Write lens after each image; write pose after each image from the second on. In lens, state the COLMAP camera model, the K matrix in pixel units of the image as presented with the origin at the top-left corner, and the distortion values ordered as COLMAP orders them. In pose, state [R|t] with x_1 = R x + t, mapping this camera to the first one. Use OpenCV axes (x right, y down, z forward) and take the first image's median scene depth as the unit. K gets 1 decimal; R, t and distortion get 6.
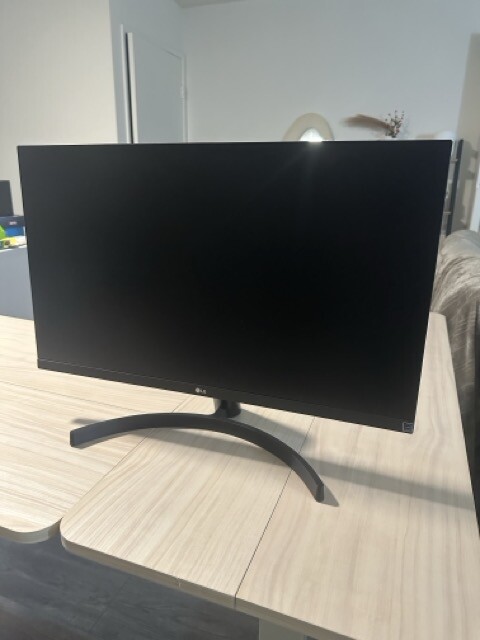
lens RADIAL K [[446.2, 0, 241.0], [0, 446.2, 318.9], [0, 0, 1]] dist [0.002423, -0.009634]
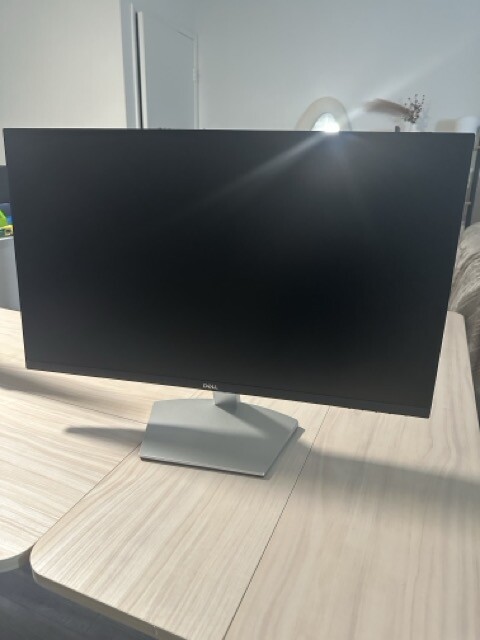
lens RADIAL K [[446.2, 0, 238.9], [0, 446.2, 320.8], [0, 0, 1]] dist [0.002423, -0.009634]
pose [[0.999377, 0.017964, -0.030371, 0.028336], [-0.016980, 0.999332, 0.032351, -0.036884], [0.030931, -0.031816, 0.999015, 0.096644]]
